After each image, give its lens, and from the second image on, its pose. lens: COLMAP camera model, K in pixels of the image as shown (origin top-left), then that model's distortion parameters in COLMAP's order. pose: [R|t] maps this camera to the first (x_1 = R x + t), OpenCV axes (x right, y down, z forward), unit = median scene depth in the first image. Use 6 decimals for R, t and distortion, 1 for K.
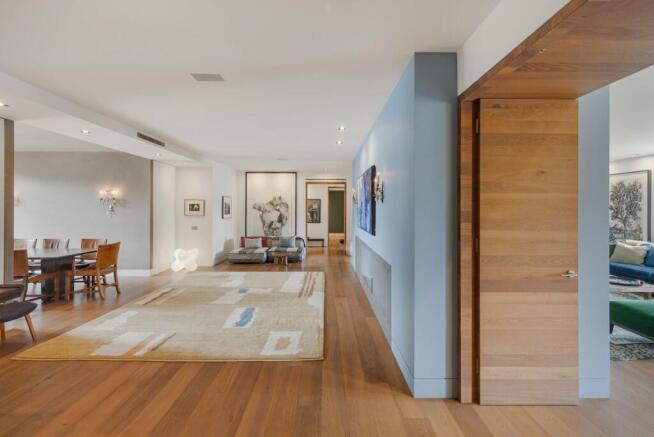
lens RADIAL K [[301.2, 0, 327.6], [0, 301.2, 210.4], [0, 0, 1]] dist [0.000256, 0.000006]
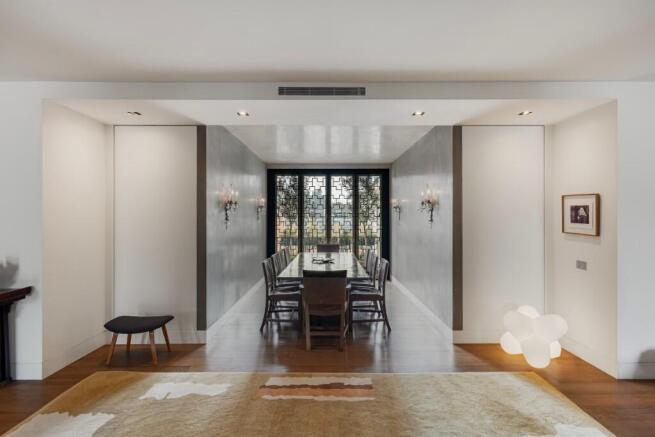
lens RADIAL K [[343.0, 0, 327.9], [0, 343.0, 209.9], [0, 0, 1]] dist [-0.000125, -0.000003]
pose [[-0.001352, -0.025813, -0.999666, 0.023761], [-0.008552, 0.999631, -0.025800, -0.001046], [0.999963, 0.008514, -0.001572, 0.742024]]
